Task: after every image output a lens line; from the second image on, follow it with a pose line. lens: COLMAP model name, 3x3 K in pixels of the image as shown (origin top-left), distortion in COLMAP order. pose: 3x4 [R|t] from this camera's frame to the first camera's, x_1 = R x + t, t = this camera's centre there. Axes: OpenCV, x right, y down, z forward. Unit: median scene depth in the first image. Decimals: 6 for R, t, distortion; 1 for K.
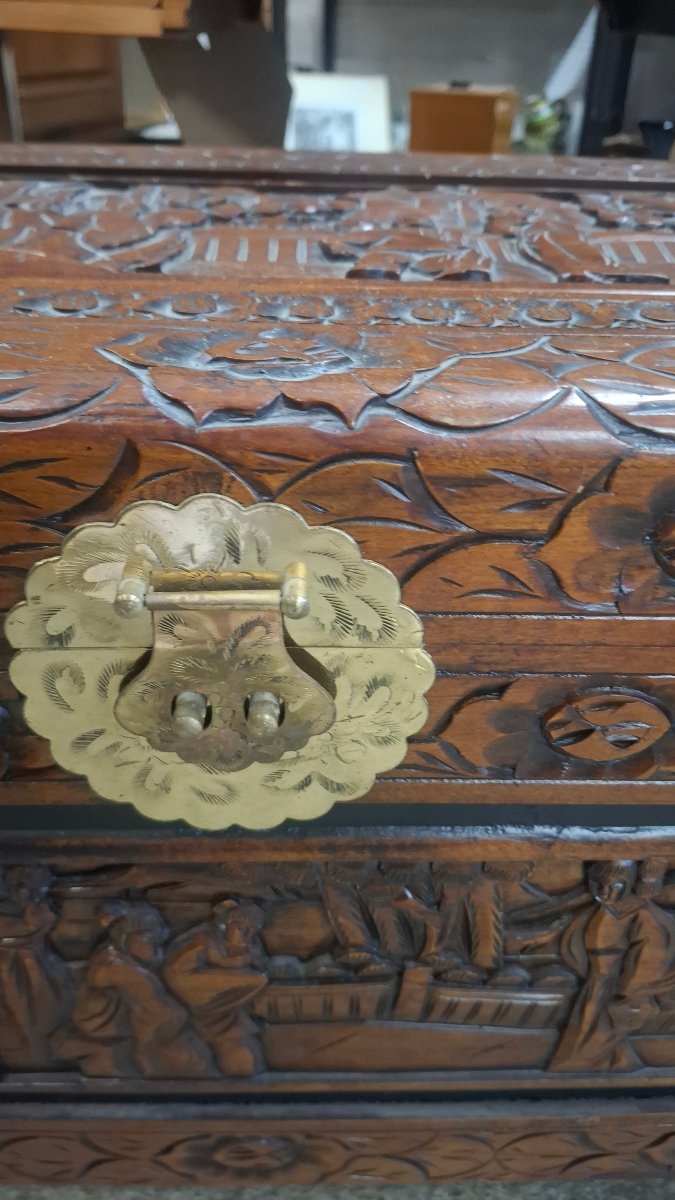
lens RADIAL K [[914.6, 0, 339.3], [0, 914.6, 599.9], [0, 0, 1]] dist [-0.000918, -0.045314]
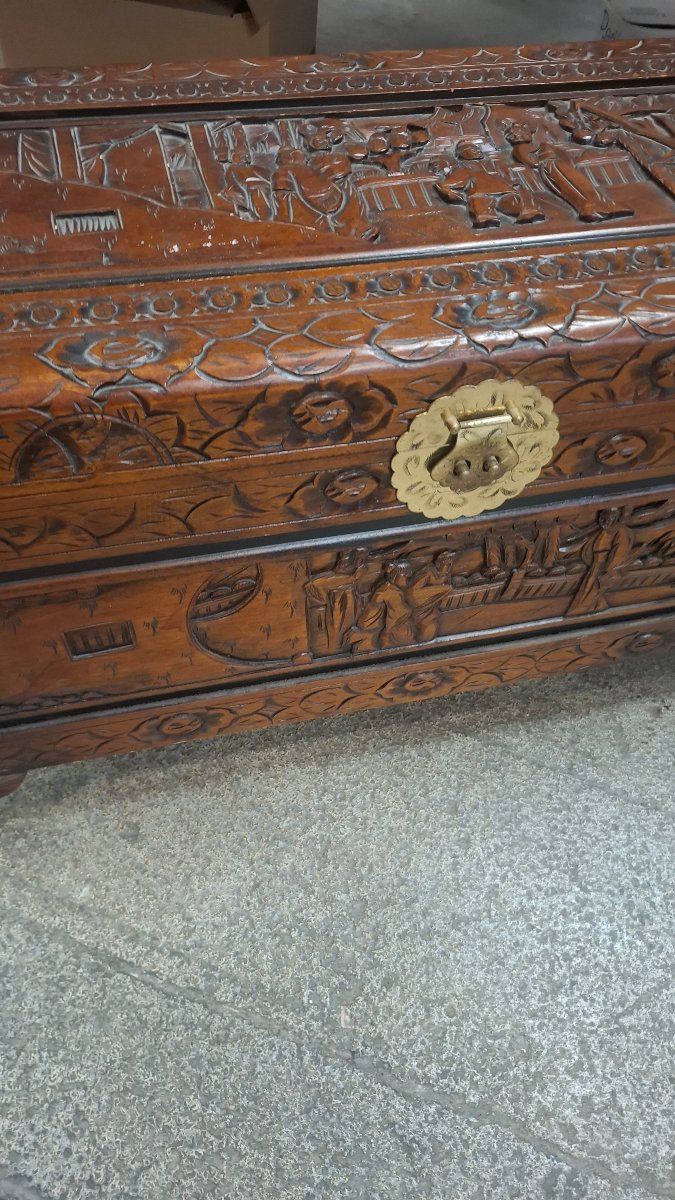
lens RADIAL K [[914.6, 0, 334.1], [0, 914.6, 596.3], [0, 0, 1]] dist [-0.000918, -0.045314]
pose [[0.973425, -0.156983, 0.166734, -0.825322], [0.096418, 0.941342, 0.323387, -0.318052], [-0.207720, -0.298717, 0.931461, -1.064035]]
